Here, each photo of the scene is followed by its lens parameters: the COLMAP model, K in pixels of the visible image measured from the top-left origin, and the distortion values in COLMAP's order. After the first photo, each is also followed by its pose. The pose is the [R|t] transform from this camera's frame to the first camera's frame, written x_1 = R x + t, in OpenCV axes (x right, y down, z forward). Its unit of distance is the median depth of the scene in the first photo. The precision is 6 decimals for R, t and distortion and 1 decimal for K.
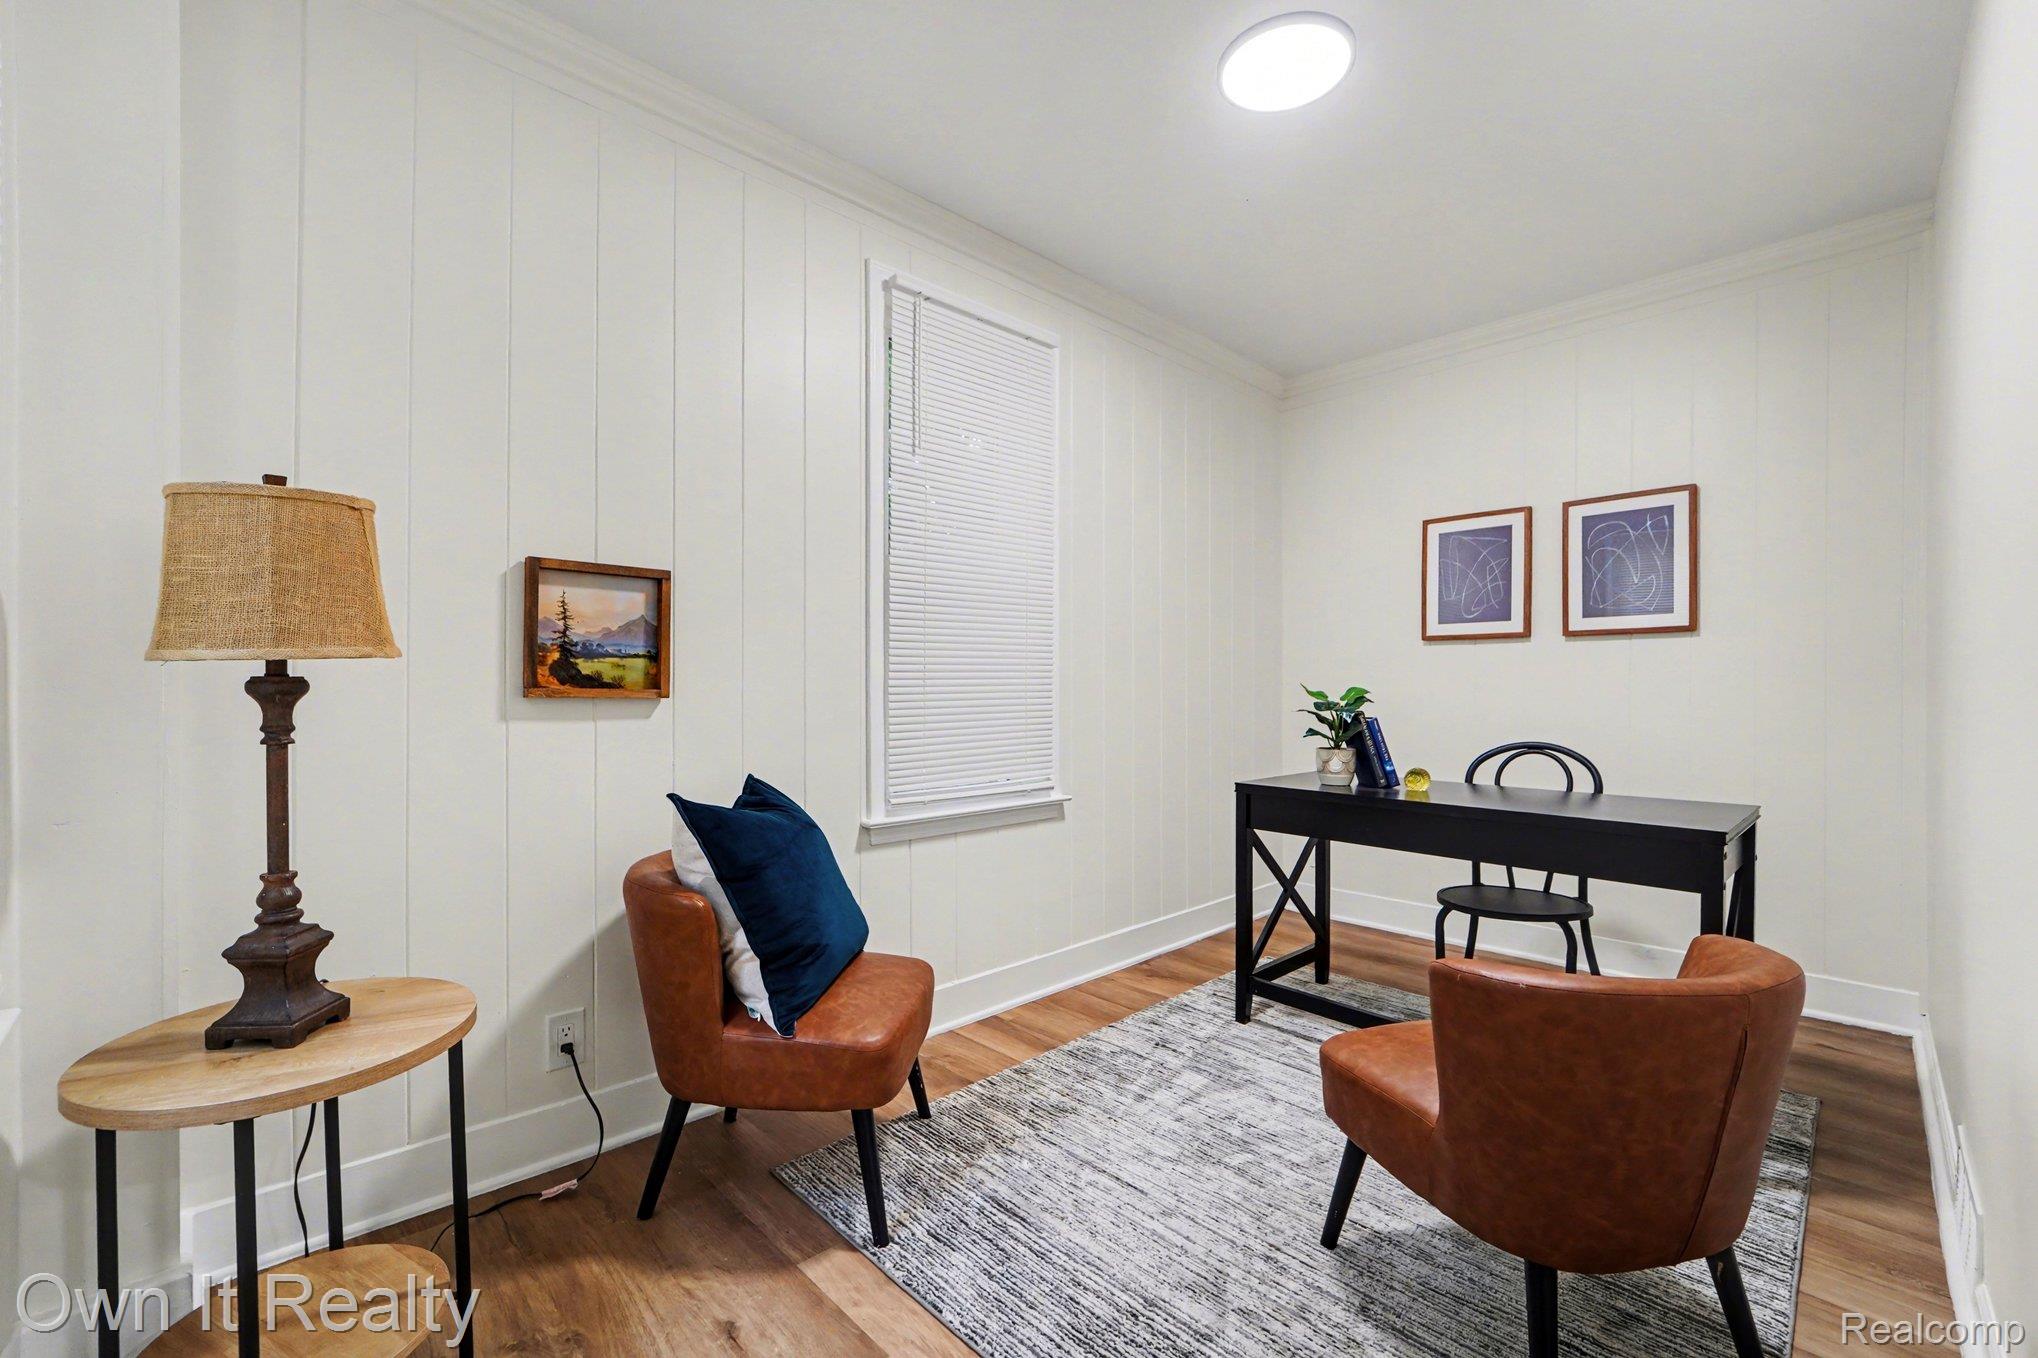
lens RADIAL K [[837.2, 0, 1020.5], [0, 837.2, 684.1], [0, 0, 1]] dist [-0.011167, 0.000172]
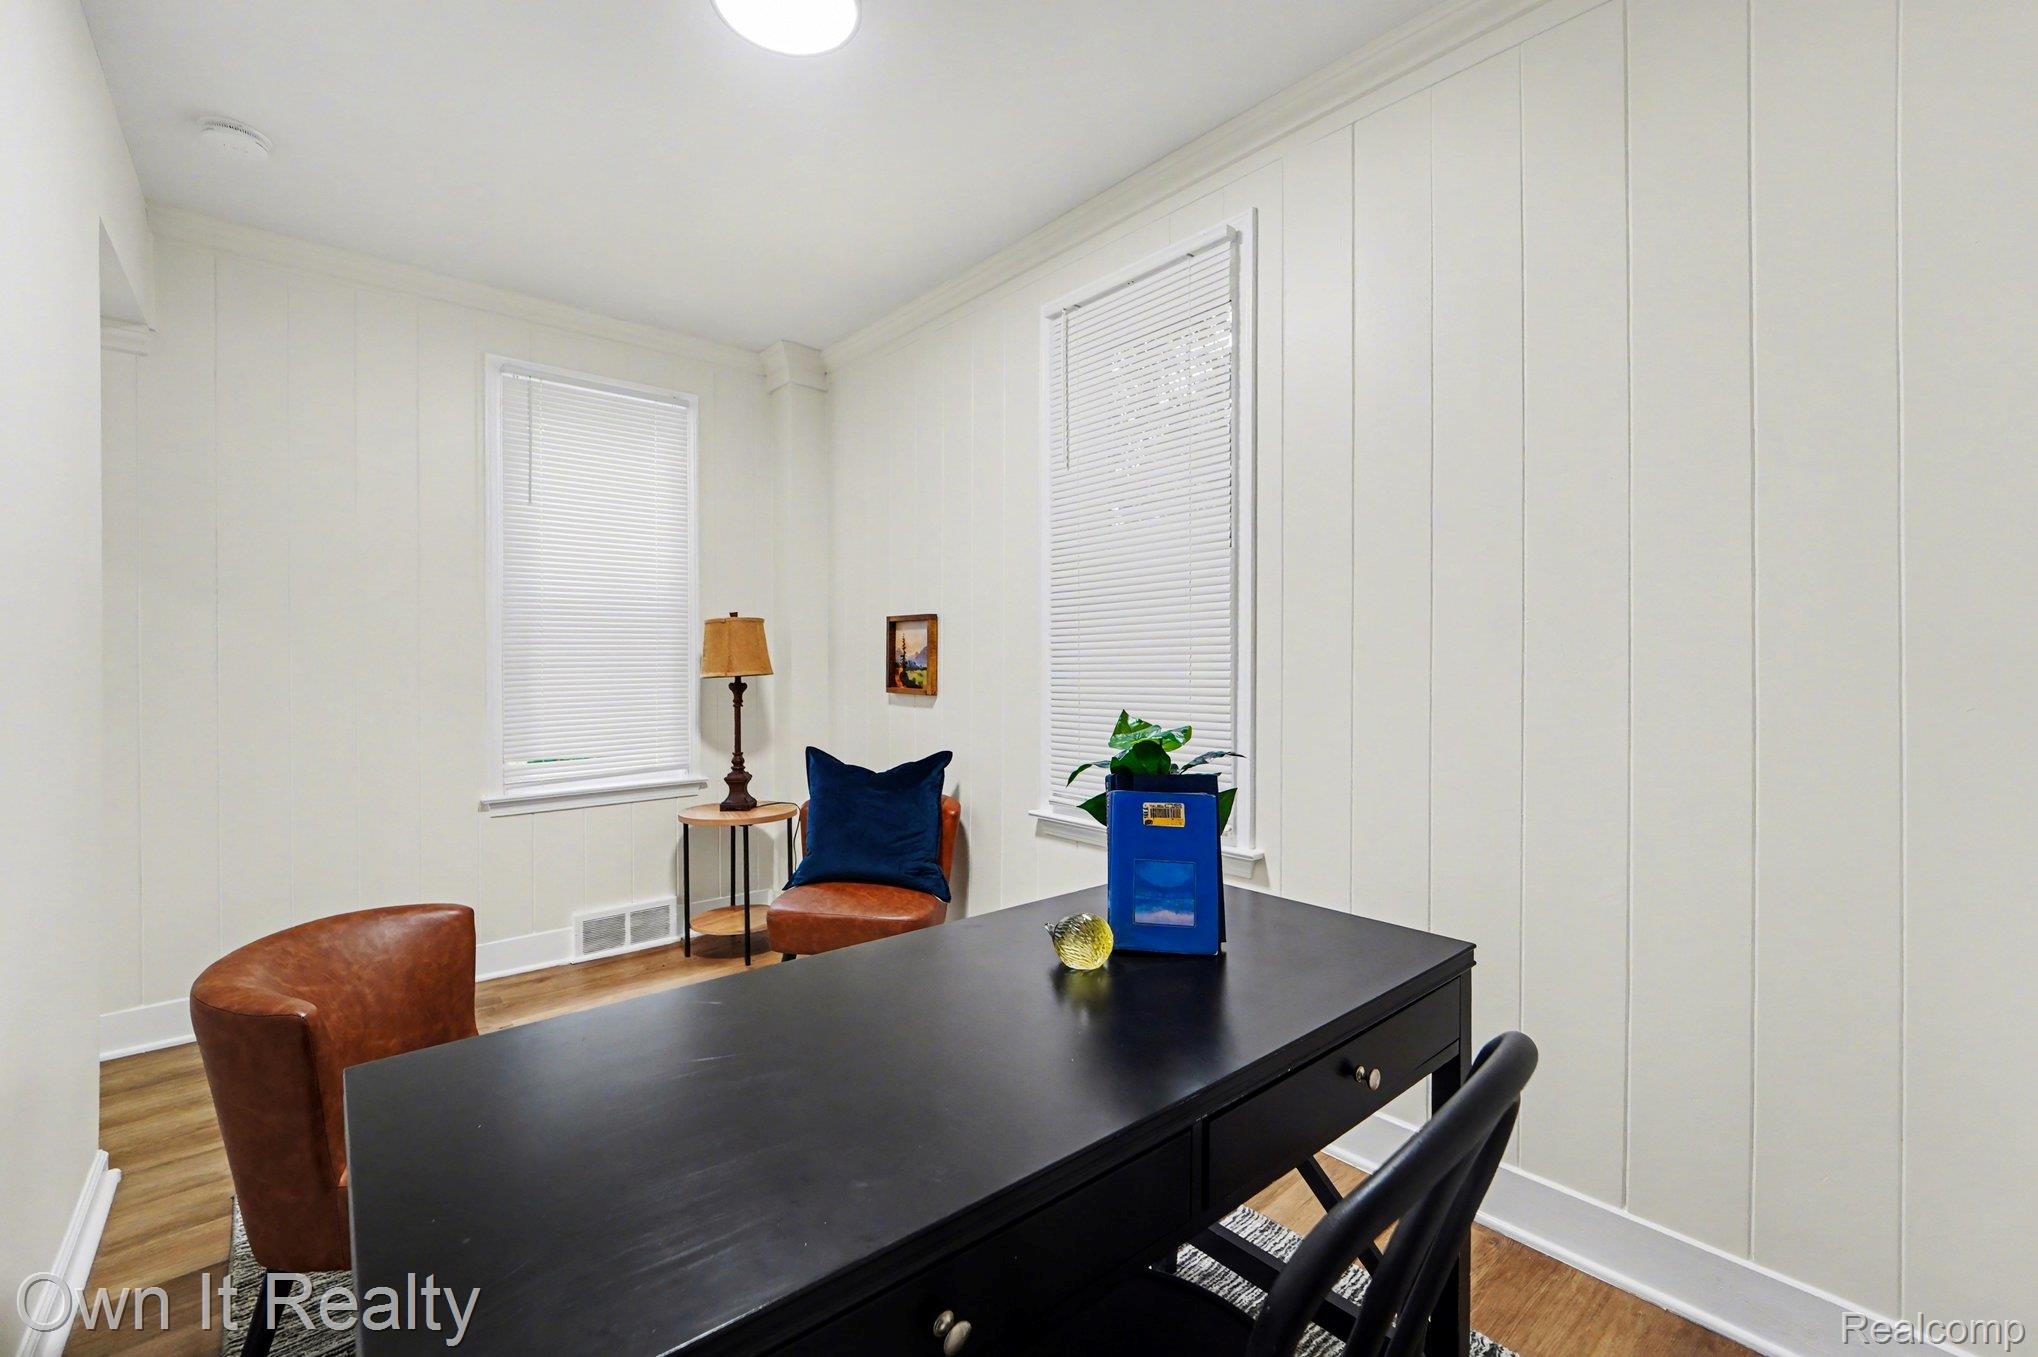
lens RADIAL K [[837.2, 0, 1008.5], [0, 837.2, 677.6], [0, 0, 1]] dist [-0.011167, 0.000172]
pose [[-0.046079, 0.008402, -0.998902, 1.236824], [0.001259, 0.999964, 0.008353, -0.031969], [0.998937, -0.000873, -0.046088, 1.321098]]
